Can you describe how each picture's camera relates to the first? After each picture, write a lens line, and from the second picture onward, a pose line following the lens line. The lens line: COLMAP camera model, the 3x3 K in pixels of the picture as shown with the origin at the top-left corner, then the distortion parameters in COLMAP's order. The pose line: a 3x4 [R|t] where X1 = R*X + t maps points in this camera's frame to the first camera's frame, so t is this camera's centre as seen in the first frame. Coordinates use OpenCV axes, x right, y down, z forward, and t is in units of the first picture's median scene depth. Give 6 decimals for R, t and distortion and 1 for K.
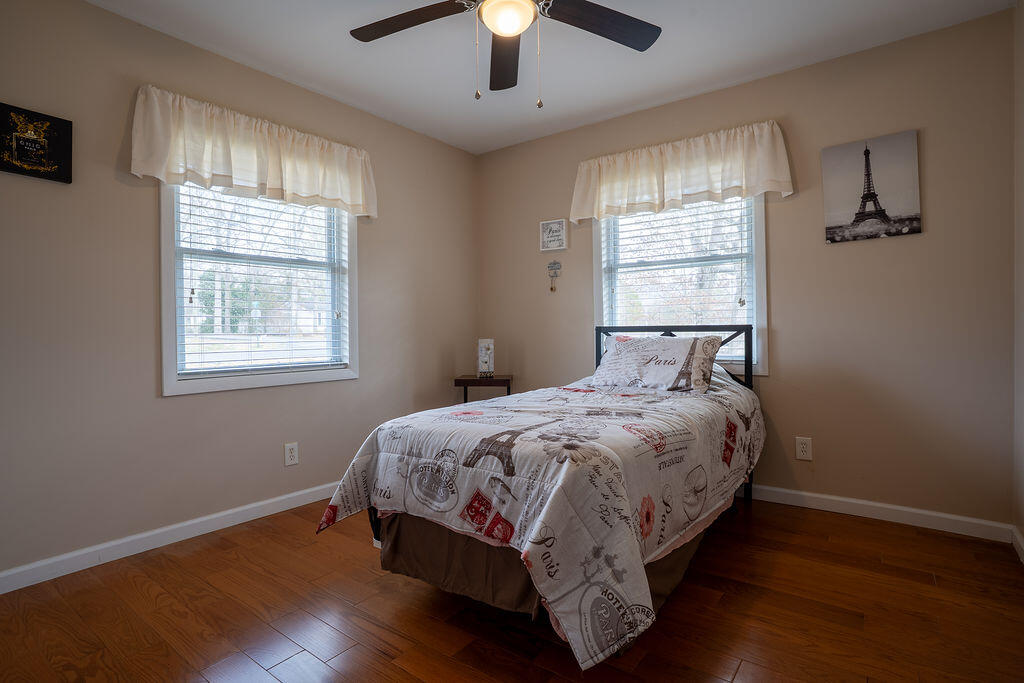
lens RADIAL K [[542.9, 0, 512.0], [0, 542.9, 341.5], [0, 0, 1]] dist [-0.005105, 0.040396]
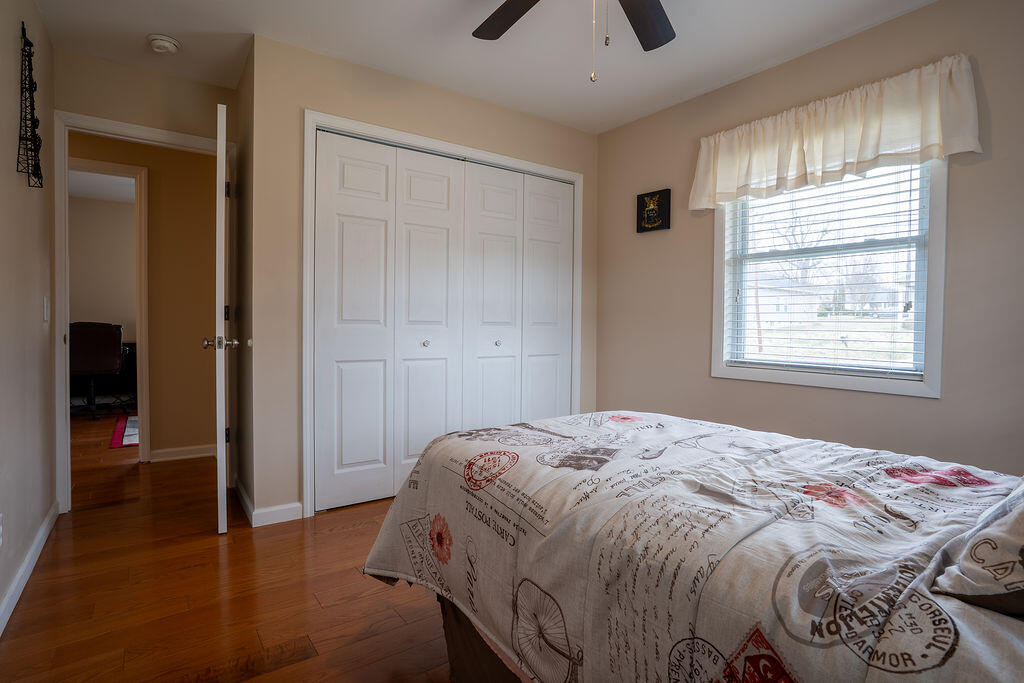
lens RADIAL K [[542.9, 0, 512.0], [0, 542.9, 341.5], [0, 0, 1]] dist [-0.005105, 0.040396]
pose [[-0.255198, 0.037514, -0.966161, 0.629848], [-0.032367, 0.998356, 0.047314, -0.023592], [0.966347, 0.043346, -0.253565, 0.781817]]
